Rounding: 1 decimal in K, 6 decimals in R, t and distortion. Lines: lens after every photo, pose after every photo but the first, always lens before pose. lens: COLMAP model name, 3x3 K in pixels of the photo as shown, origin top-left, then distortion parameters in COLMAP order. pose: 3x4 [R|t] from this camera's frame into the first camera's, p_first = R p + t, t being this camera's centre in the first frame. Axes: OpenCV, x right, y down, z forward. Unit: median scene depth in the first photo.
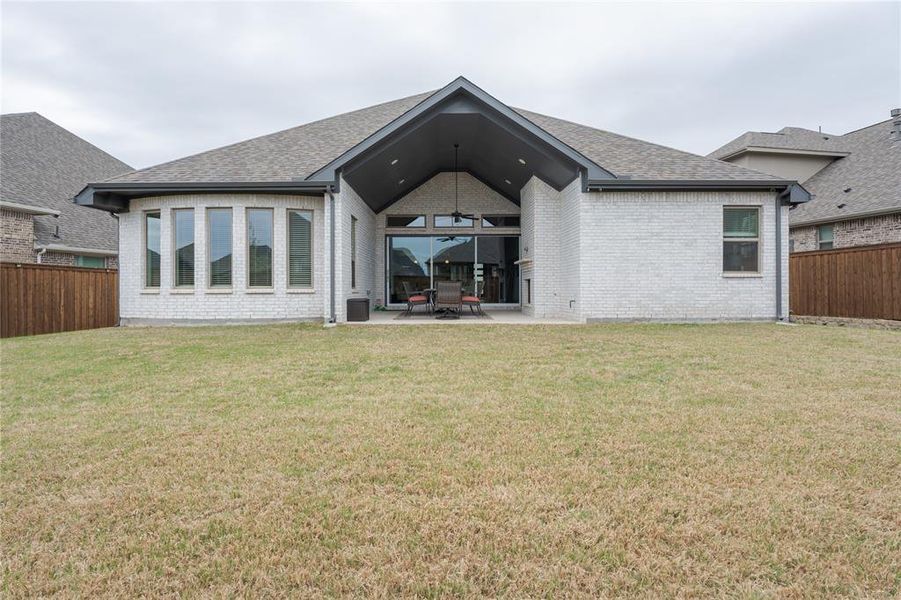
lens RADIAL K [[408.2, 0, 446.5], [0, 408.2, 290.9], [0, 0, 1]] dist [-0.001760, 0.000488]
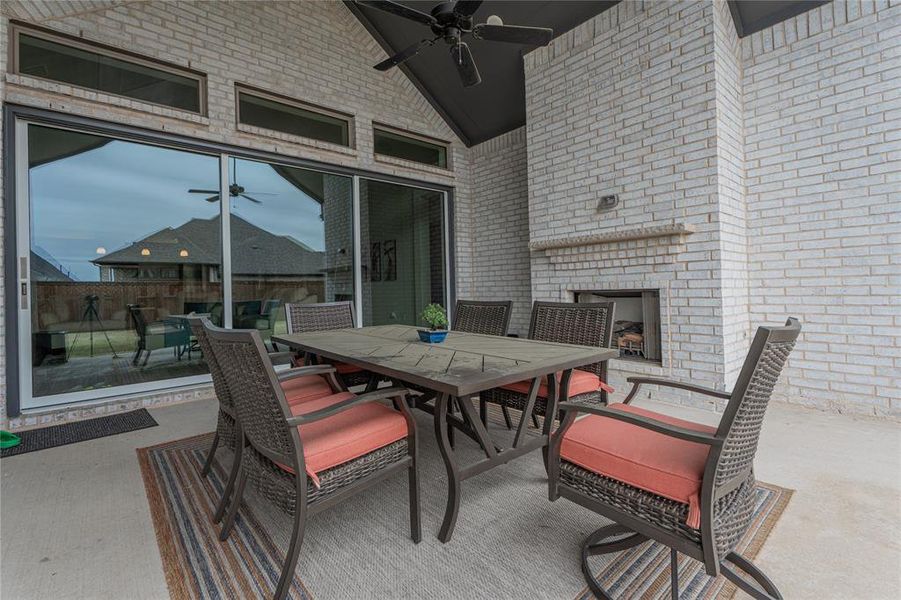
lens RADIAL K [[394.5, 0, 444.7], [0, 394.5, 282.5], [0, 0, 1]] dist [0.000823, 0.000075]
pose [[0.781537, -0.007897, 0.623808, -0.144934], [0.025884, 0.999469, -0.019776, -0.039153], [-0.623321, 0.031602, 0.781327, 1.016170]]
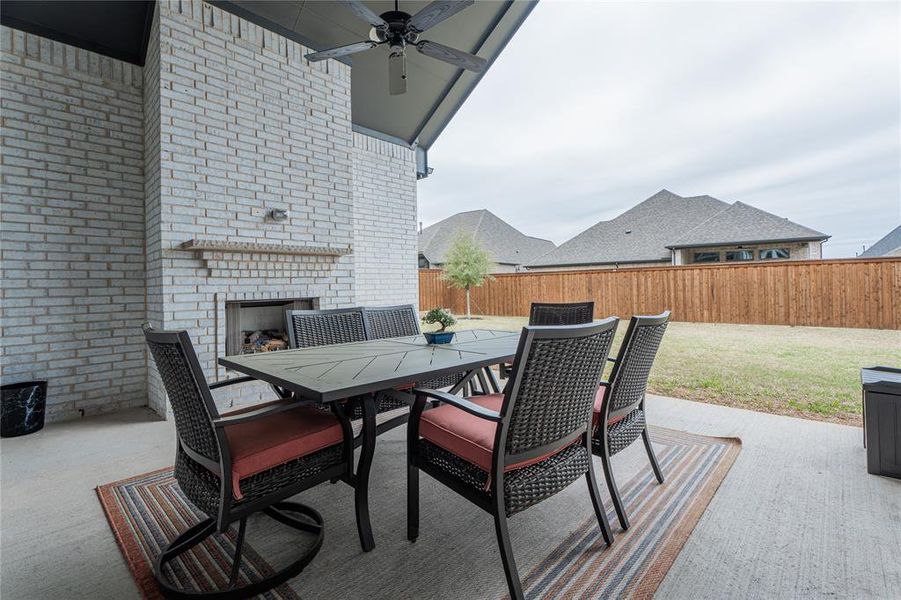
lens RADIAL K [[394.5, 0, 444.7], [0, 394.5, 282.5], [0, 0, 1]] dist [0.000823, 0.000075]
pose [[-0.677010, 0.029044, 0.735401, -0.188549], [0.028016, 0.999514, -0.013684, -0.042102], [-0.735441, 0.011339, -0.677494, 1.365902]]
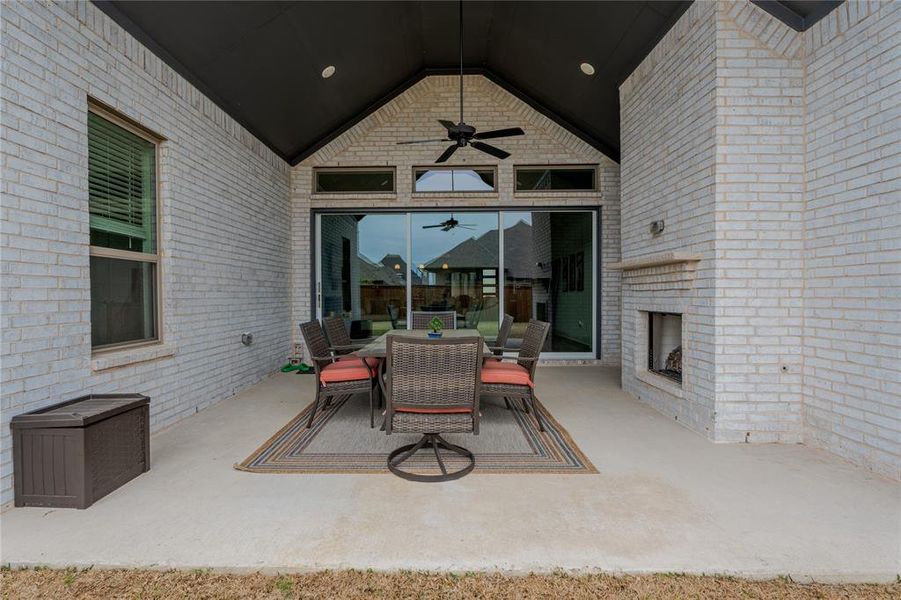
lens RADIAL K [[408.2, 0, 446.5], [0, 408.2, 290.9], [0, 0, 1]] dist [-0.001760, 0.000488]
pose [[0.999983, -0.002156, -0.005330, 0.016307], [0.002079, 0.999895, -0.014366, -0.051605], [0.005361, 0.014354, 0.999883, 0.788914]]
